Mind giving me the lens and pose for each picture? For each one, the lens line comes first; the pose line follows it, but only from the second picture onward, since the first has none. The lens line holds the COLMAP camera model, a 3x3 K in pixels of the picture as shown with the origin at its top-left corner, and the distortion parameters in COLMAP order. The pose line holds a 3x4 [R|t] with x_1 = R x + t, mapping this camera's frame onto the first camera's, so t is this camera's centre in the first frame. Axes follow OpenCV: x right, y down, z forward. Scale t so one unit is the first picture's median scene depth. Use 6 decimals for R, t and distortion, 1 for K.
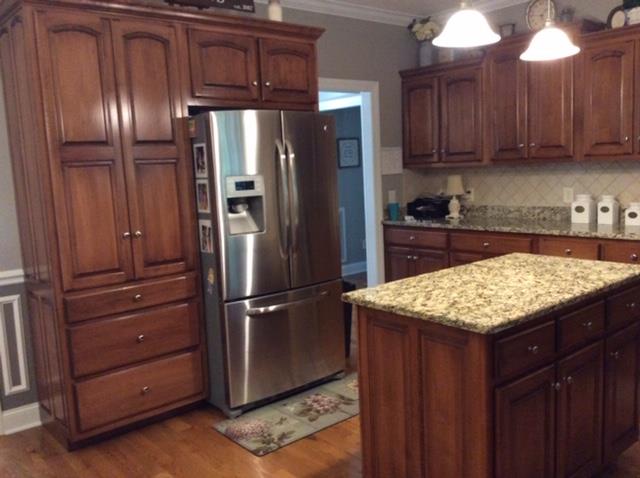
lens RADIAL K [[583.8, 0, 321.5], [0, 583.8, 241.8], [0, 0, 1]] dist [0.132362, -0.207045]
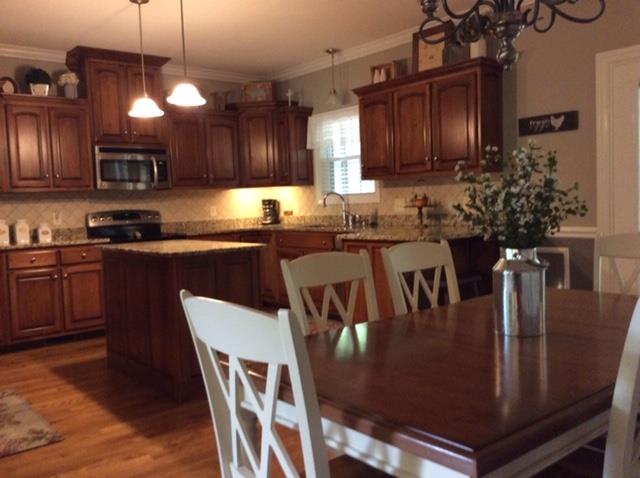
lens RADIAL K [[593.9, 0, 310.7], [0, 593.9, 235.7], [0, 0, 1]] dist [0.129823, -0.231086]
pose [[0.024897, -0.006145, 0.999671, -0.784775], [0.171256, 0.985225, 0.001791, 0.060097], [-0.984912, 0.171155, 0.025581, 0.342709]]
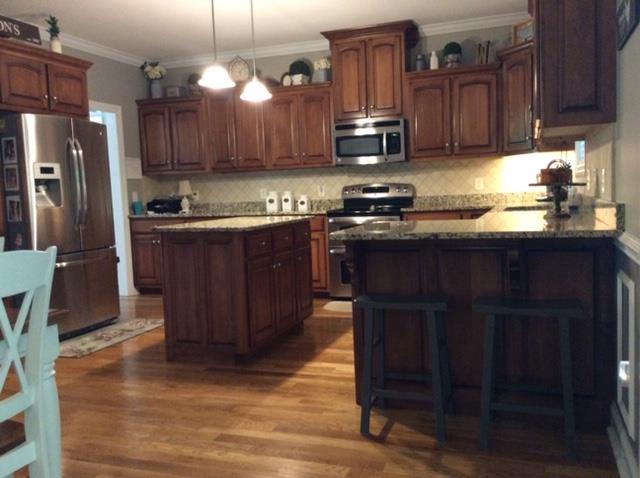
lens RADIAL K [[593.9, 0, 310.7], [0, 593.9, 235.7], [0, 0, 1]] dist [0.129823, -0.231086]
pose [[0.876982, -0.019586, 0.480124, -0.211187], [0.056889, 0.996374, -0.063266, 0.136507], [-0.477144, 0.082797, 0.874916, -0.374681]]
